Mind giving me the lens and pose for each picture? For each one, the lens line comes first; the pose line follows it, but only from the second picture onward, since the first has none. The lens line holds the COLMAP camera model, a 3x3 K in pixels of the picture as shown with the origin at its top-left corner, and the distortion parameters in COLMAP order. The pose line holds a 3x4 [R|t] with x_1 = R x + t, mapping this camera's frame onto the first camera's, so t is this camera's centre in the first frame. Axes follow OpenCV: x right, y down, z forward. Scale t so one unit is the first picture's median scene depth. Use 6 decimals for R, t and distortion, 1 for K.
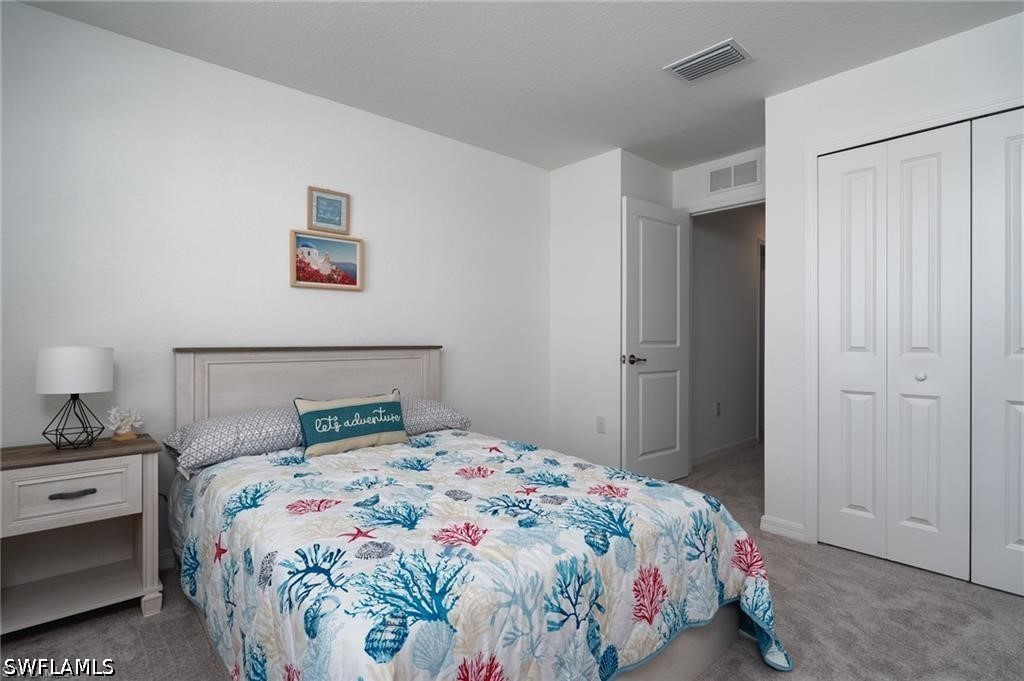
lens RADIAL K [[507.1, 0, 510.8], [0, 507.1, 338.0], [0, 0, 1]] dist [-0.005010, 0.000179]
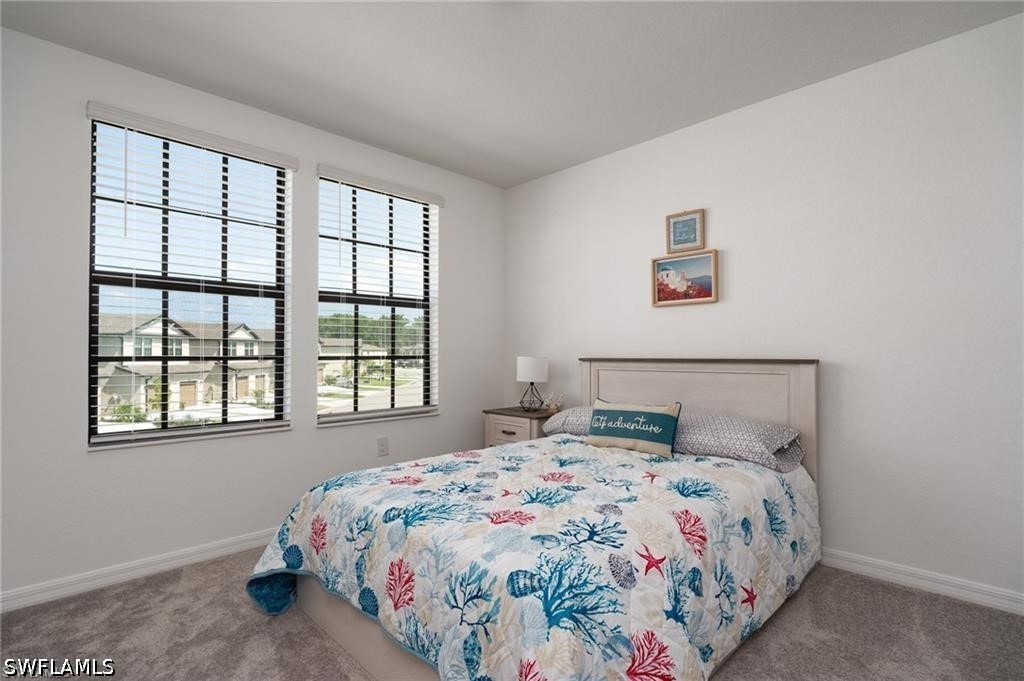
lens RADIAL K [[507.1, 0, 520.2], [0, 507.1, 347.3], [0, 0, 1]] dist [-0.005010, 0.000179]
pose [[0.058324, -0.014899, -0.998187, 0.692022], [0.001779, 0.999889, -0.014821, 0.007722], [0.998296, -0.000911, 0.058344, 0.602743]]
